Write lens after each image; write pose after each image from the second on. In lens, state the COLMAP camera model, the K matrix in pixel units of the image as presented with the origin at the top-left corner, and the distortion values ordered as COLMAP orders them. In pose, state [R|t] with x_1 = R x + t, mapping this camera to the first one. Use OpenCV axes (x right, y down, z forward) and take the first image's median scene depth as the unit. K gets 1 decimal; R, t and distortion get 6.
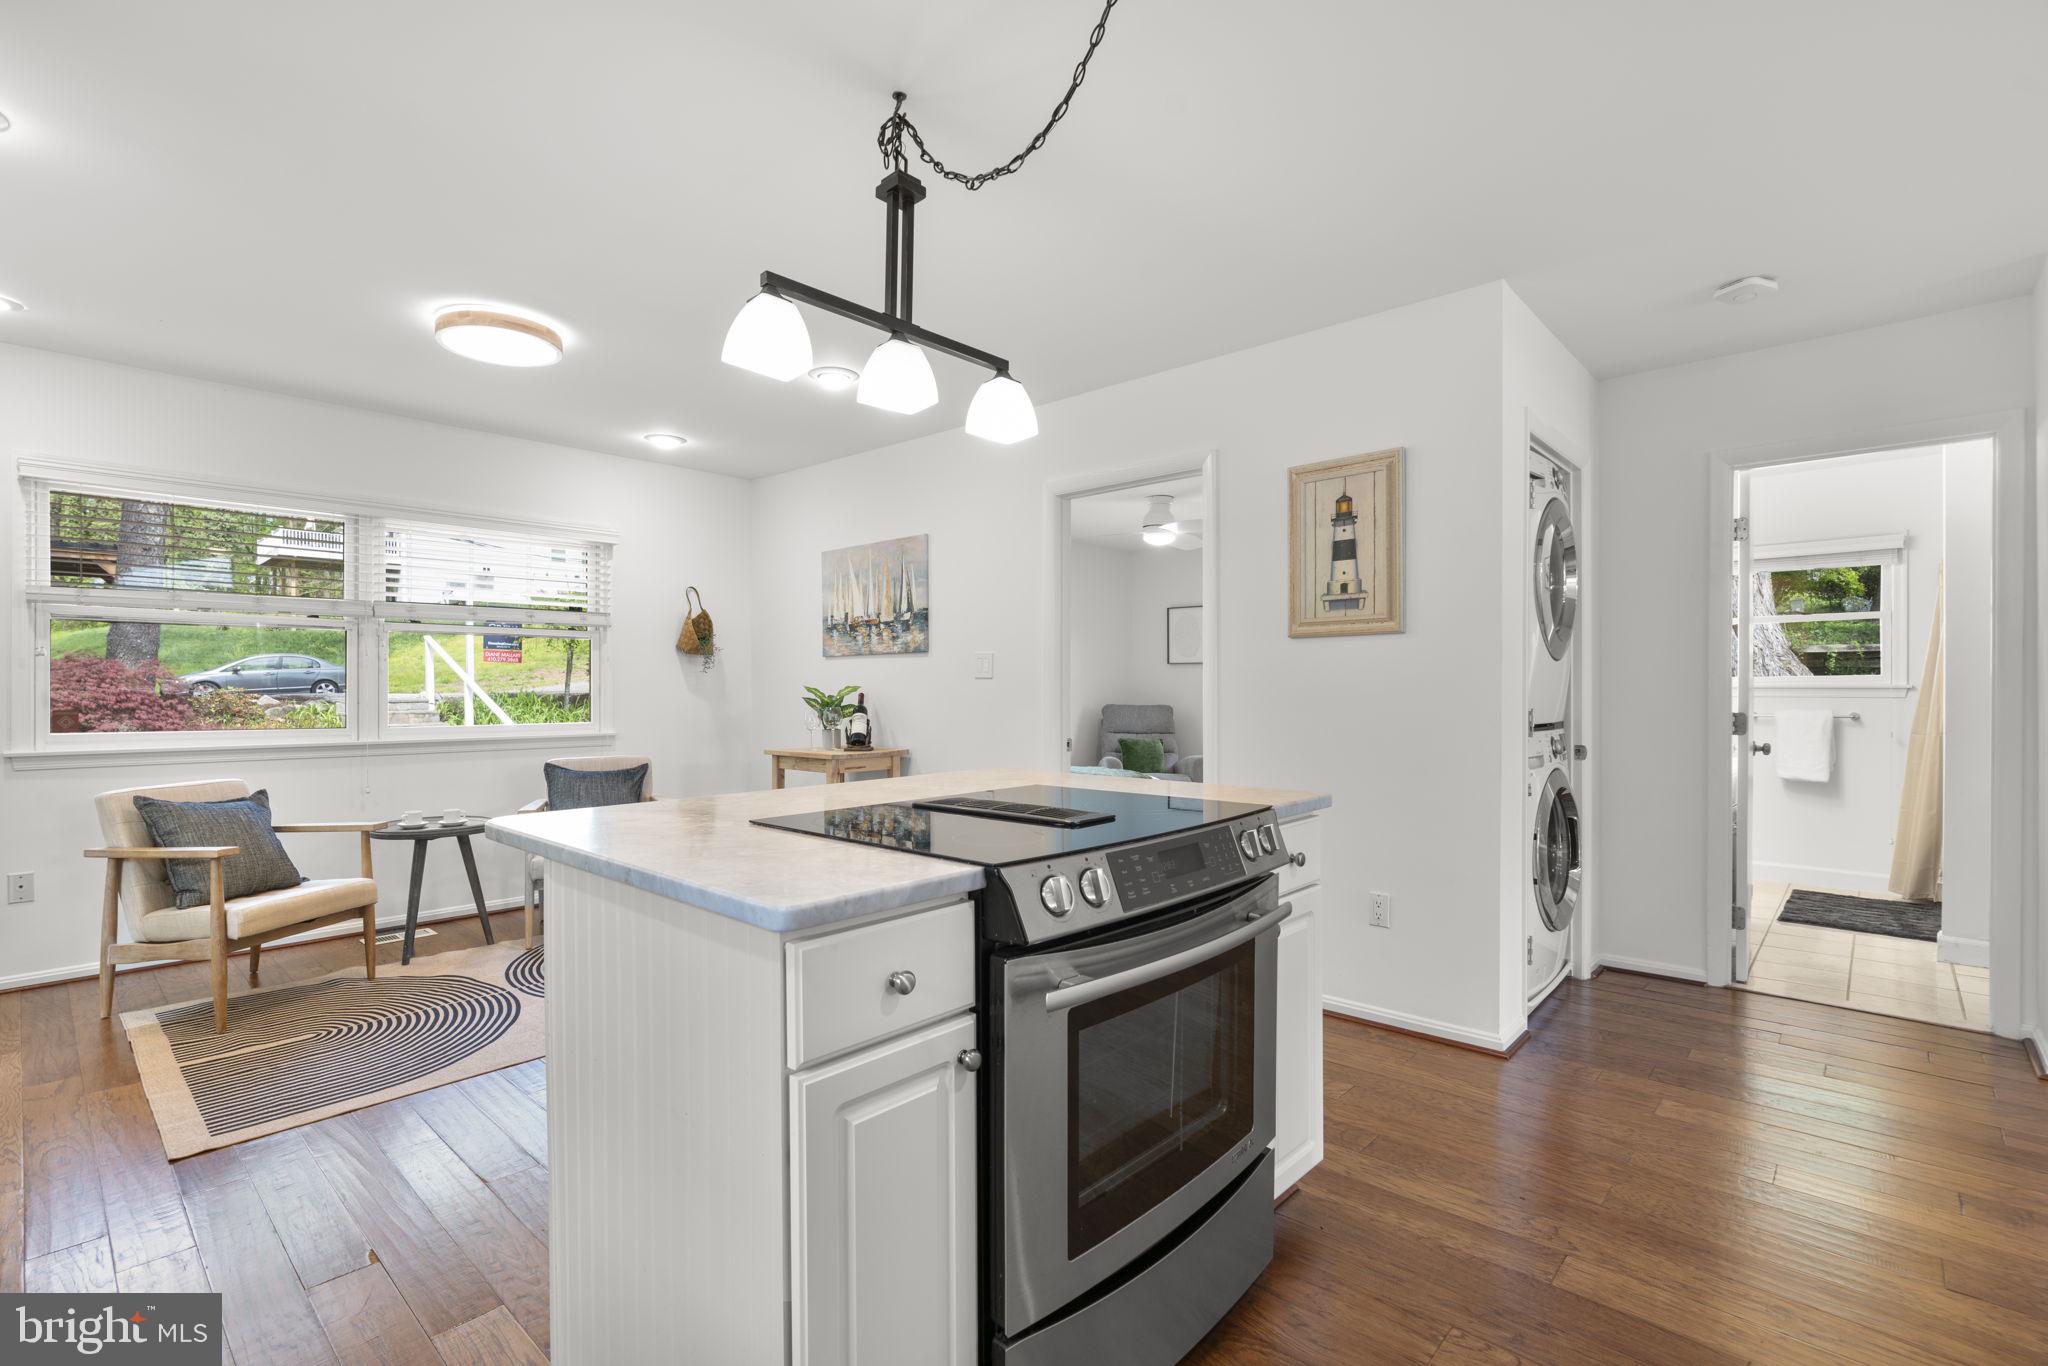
lens RADIAL K [[936.0, 0, 1018.3], [0, 936.0, 691.6], [0, 0, 1]] dist [-0.013343, 0.000018]
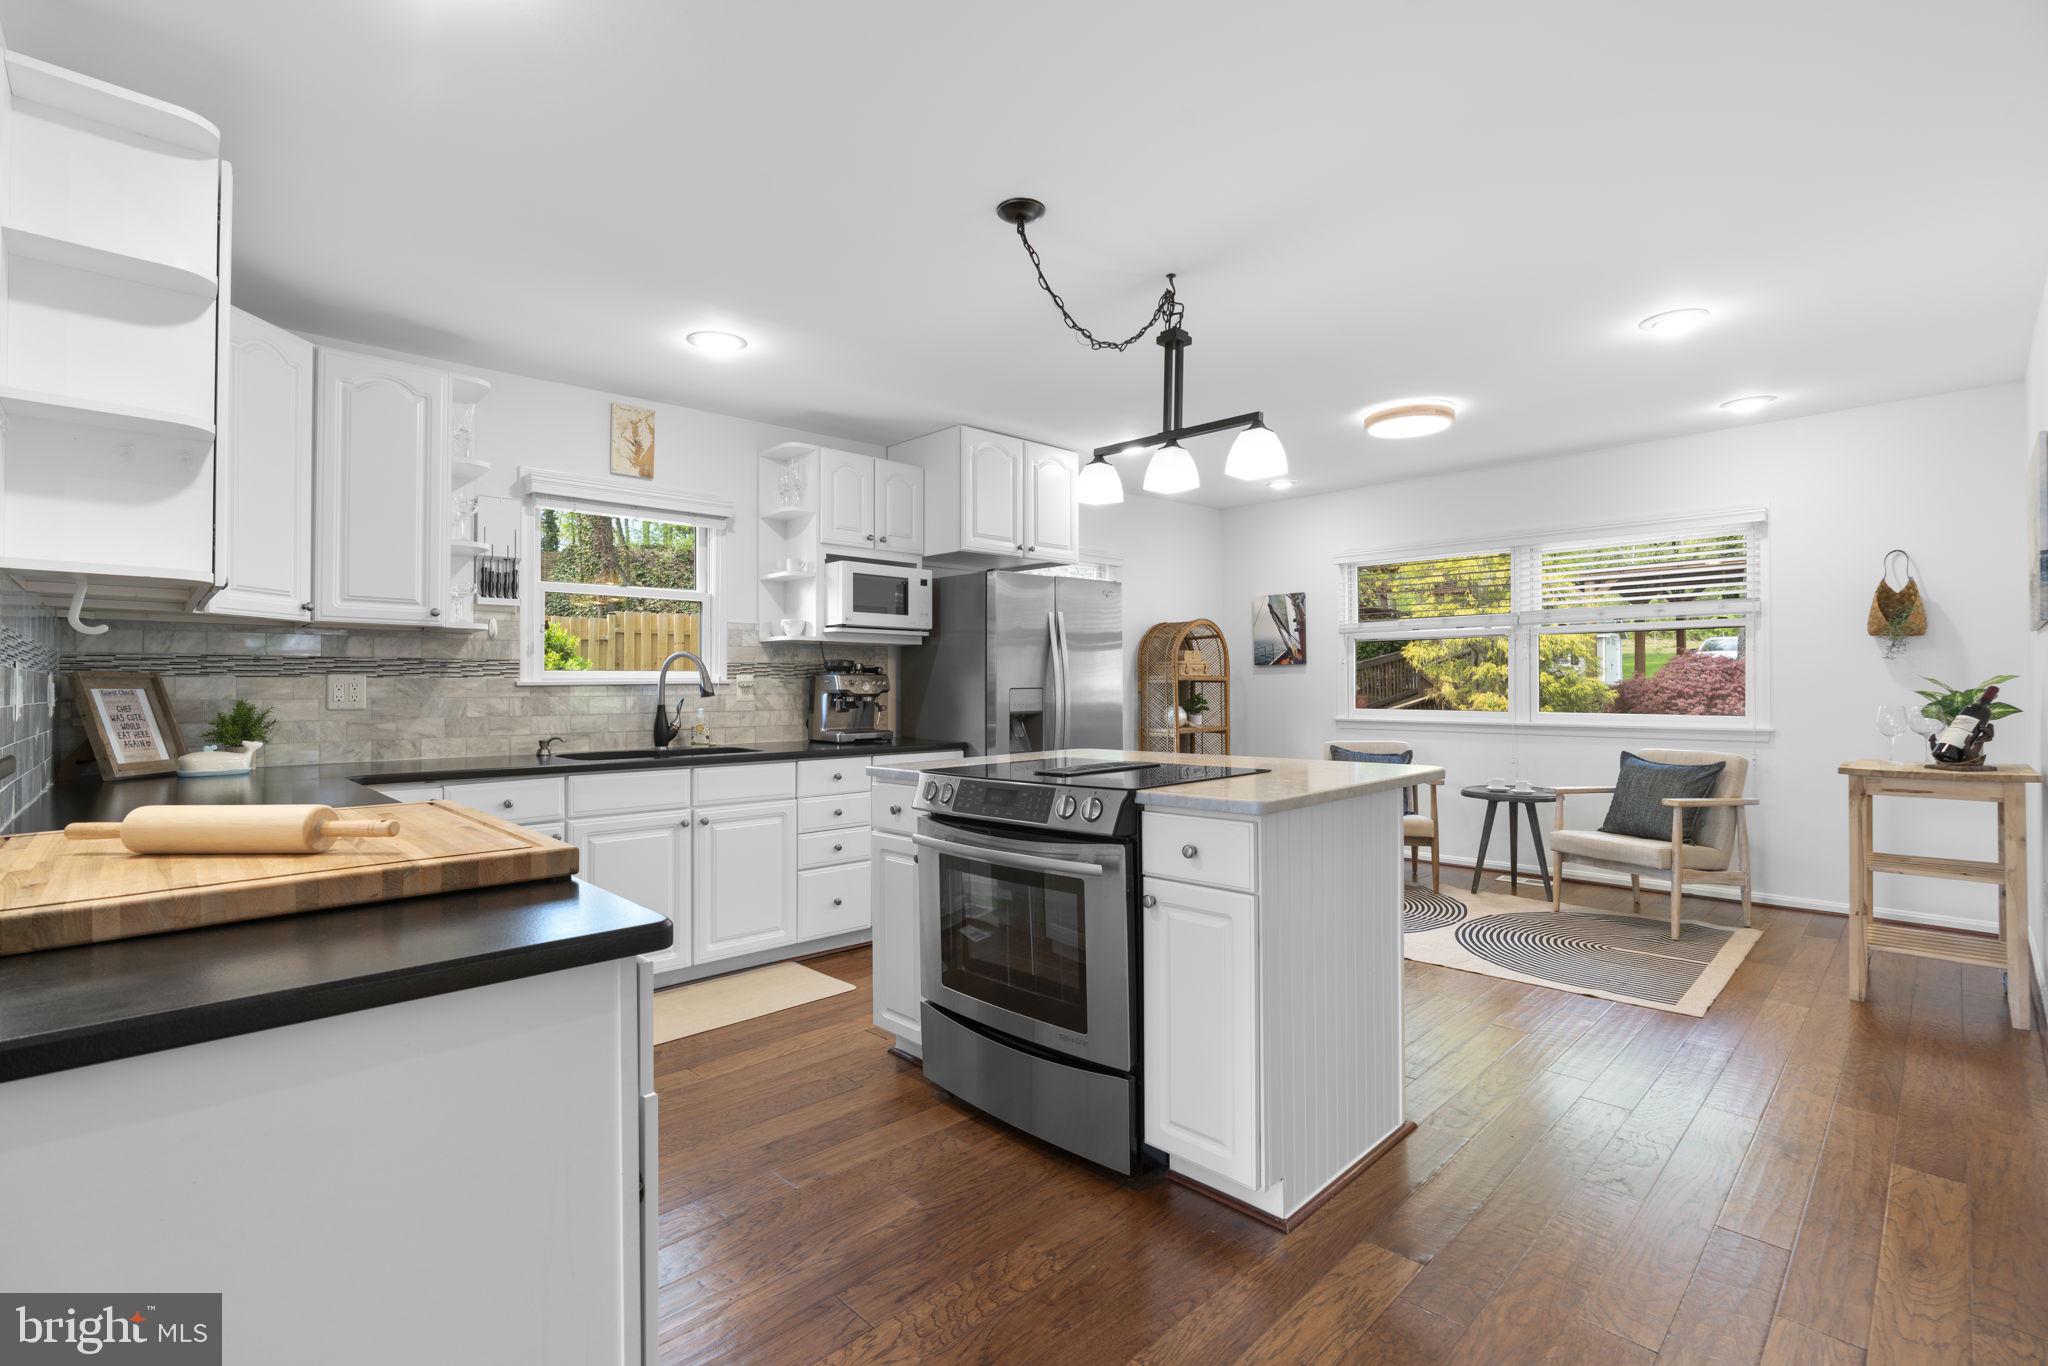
lens RADIAL K [[936.0, 0, 1018.7], [0, 936.0, 673.6], [0, 0, 1]] dist [-0.013343, 0.000018]
pose [[-0.042579, -0.009395, -0.999049, 0.650856], [0.005054, 0.999941, -0.009619, -0.005127], [0.999080, -0.005459, -0.042529, 0.404604]]
